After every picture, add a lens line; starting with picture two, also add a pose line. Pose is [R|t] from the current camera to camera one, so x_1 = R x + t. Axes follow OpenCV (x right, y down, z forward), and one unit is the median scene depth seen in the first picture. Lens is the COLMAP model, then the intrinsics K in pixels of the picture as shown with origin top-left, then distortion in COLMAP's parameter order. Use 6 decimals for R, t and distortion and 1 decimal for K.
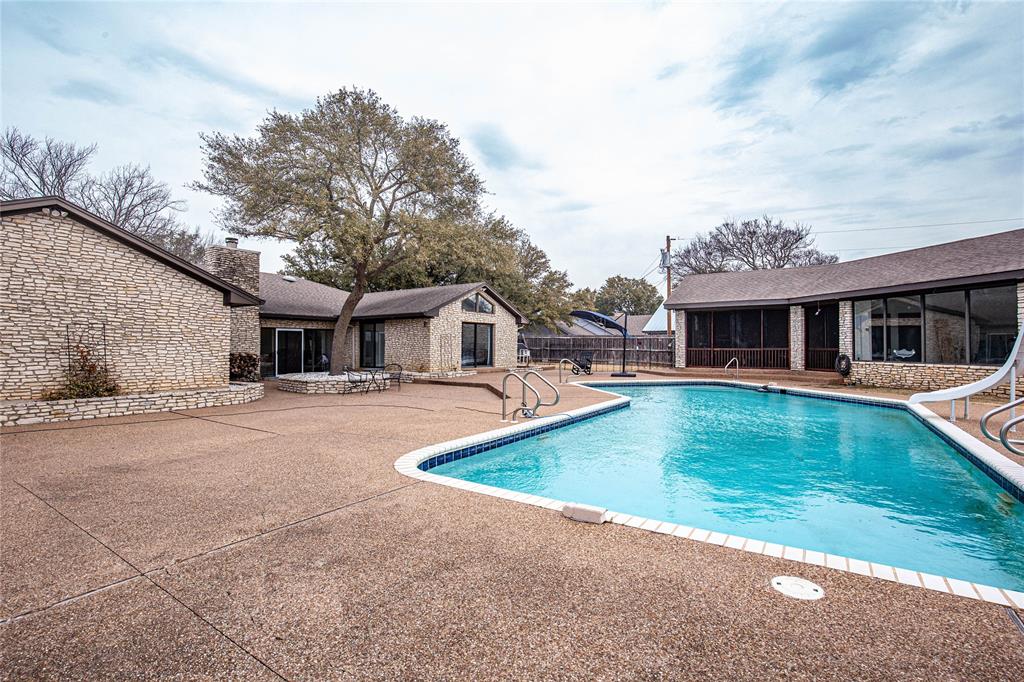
lens RADIAL K [[470.1, 0, 508.9], [0, 470.1, 342.4], [0, 0, 1]] dist [-0.033841, 0.002478]
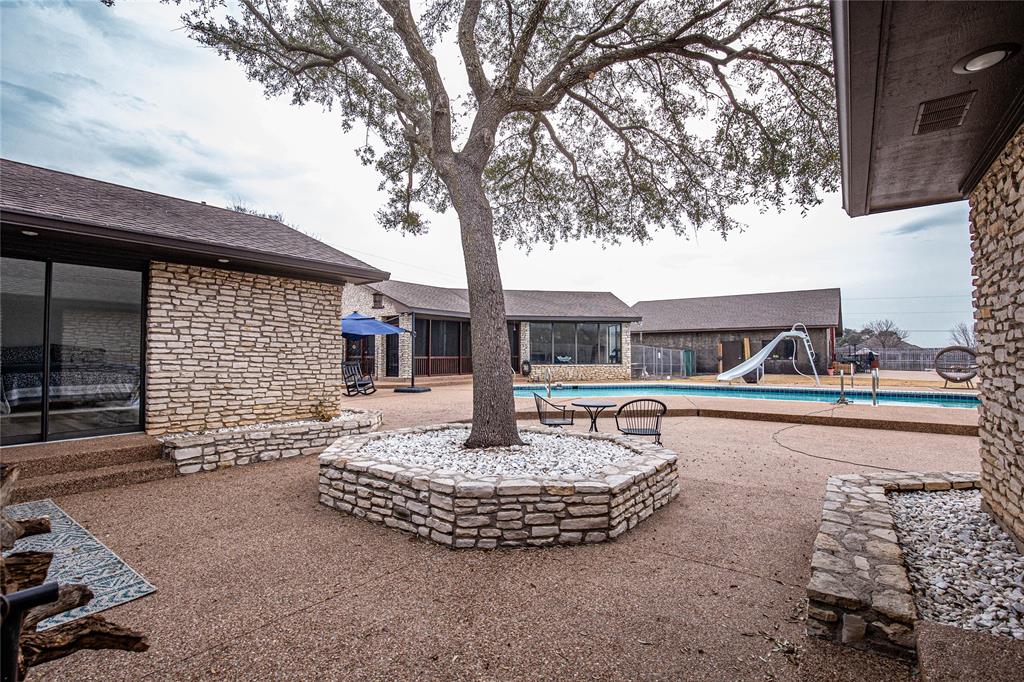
lens RADIAL K [[470.1, 0, 513.3], [0, 470.1, 356.7], [0, 0, 1]] dist [-0.033841, 0.002478]
pose [[0.028058, -0.001552, 0.999605, -0.589142], [-0.003683, 0.999992, 0.001656, 0.011019], [-0.999599, -0.003728, 0.028052, 0.857987]]
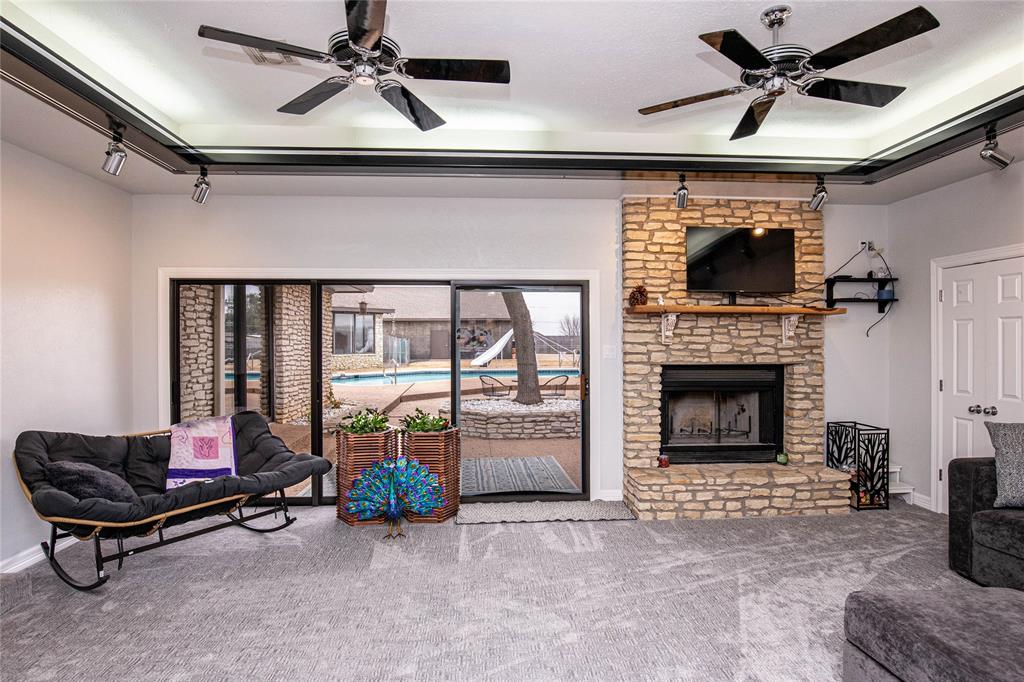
lens RADIAL K [[527.3, 0, 516.4], [0, 527.3, 342.4], [0, 0, 1]] dist [-0.016889, -0.000053]
pose [[-0.624826, -0.001981, 0.780762, -0.735877], [-0.000998, 0.999998, 0.001738, -0.001763], [-0.780764, 0.000306, -0.624826, 1.221880]]
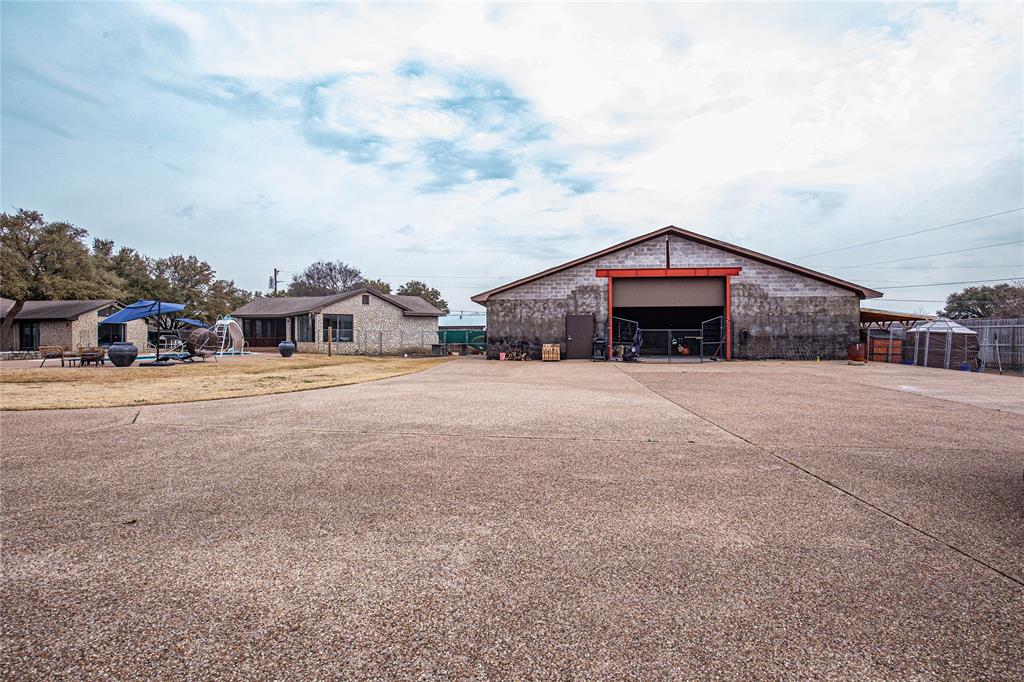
lens RADIAL K [[470.1, 0, 518.7], [0, 470.1, 335.3], [0, 0, 1]] dist [-0.033841, 0.002478]
pose [[0.865967, -0.001343, 0.500100, 0.449691], [0.002336, 0.999996, -0.001359, 0.009657], [-0.500096, 0.002346, 0.865967, -1.394938]]
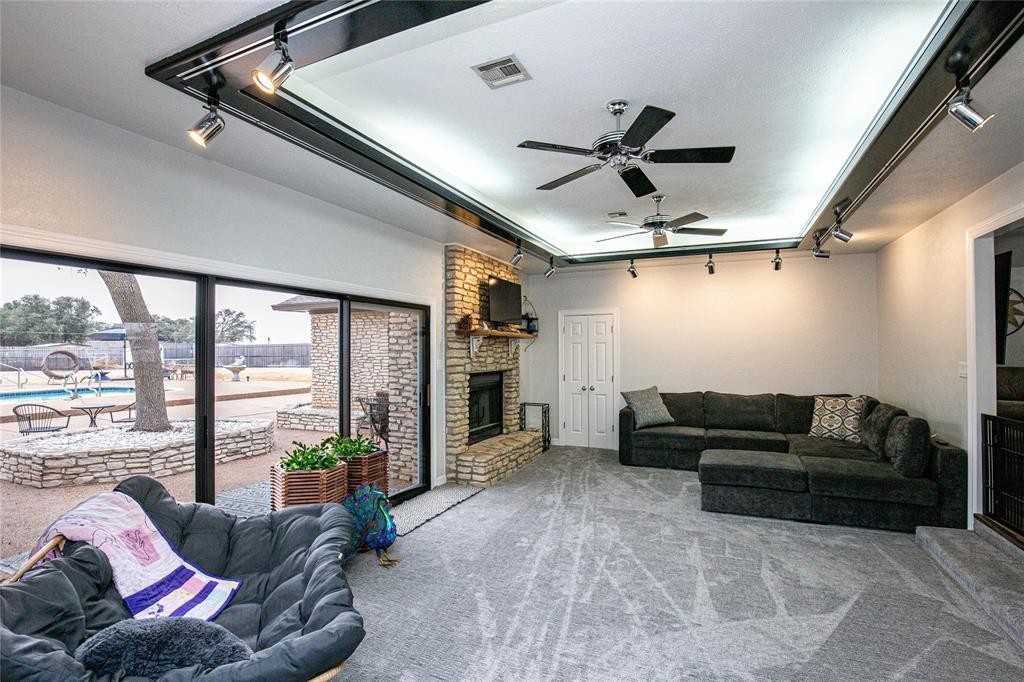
lens RADIAL K [[470.1, 0, 509.4], [0, 470.1, 342.8], [0, 0, 1]] dist [-0.033841, 0.002478]
pose [[-0.983826, -0.000353, -0.179128, -0.551715], [0.003072, 0.999818, -0.018844, -0.004621], [0.179102, -0.019090, -0.983645, 1.314013]]
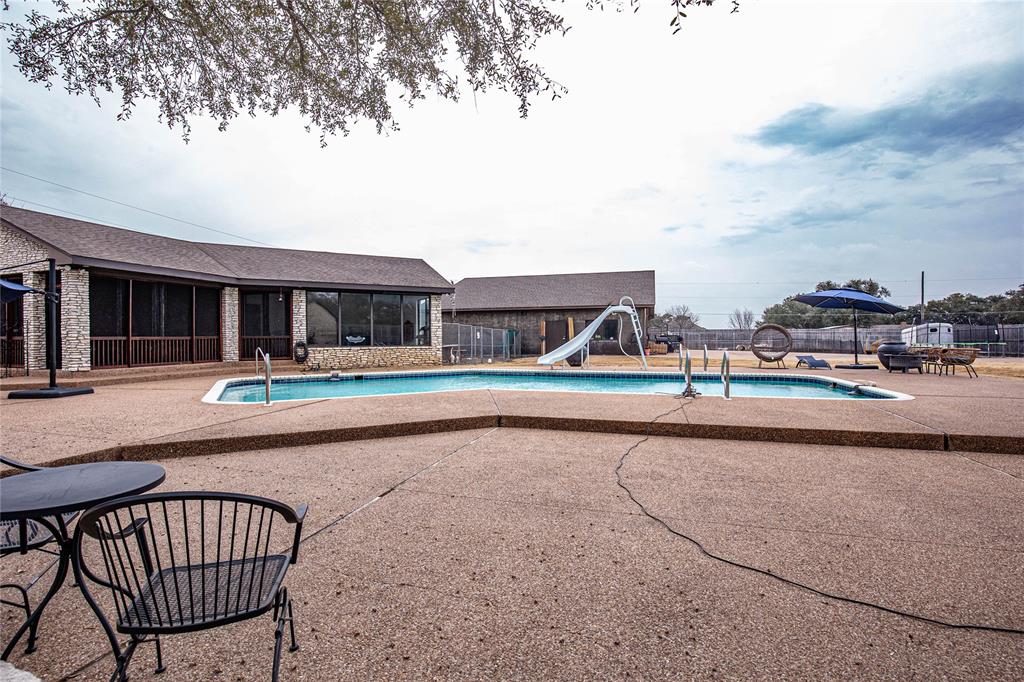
lens RADIAL K [[470.1, 0, 513.9], [0, 470.1, 341.3], [0, 0, 1]] dist [-0.033841, 0.002478]
pose [[-0.308474, -0.007405, 0.951204, -0.355835], [-0.001219, 0.999972, 0.007390, 0.014471], [-0.951232, 0.001120, -0.308474, 0.746188]]
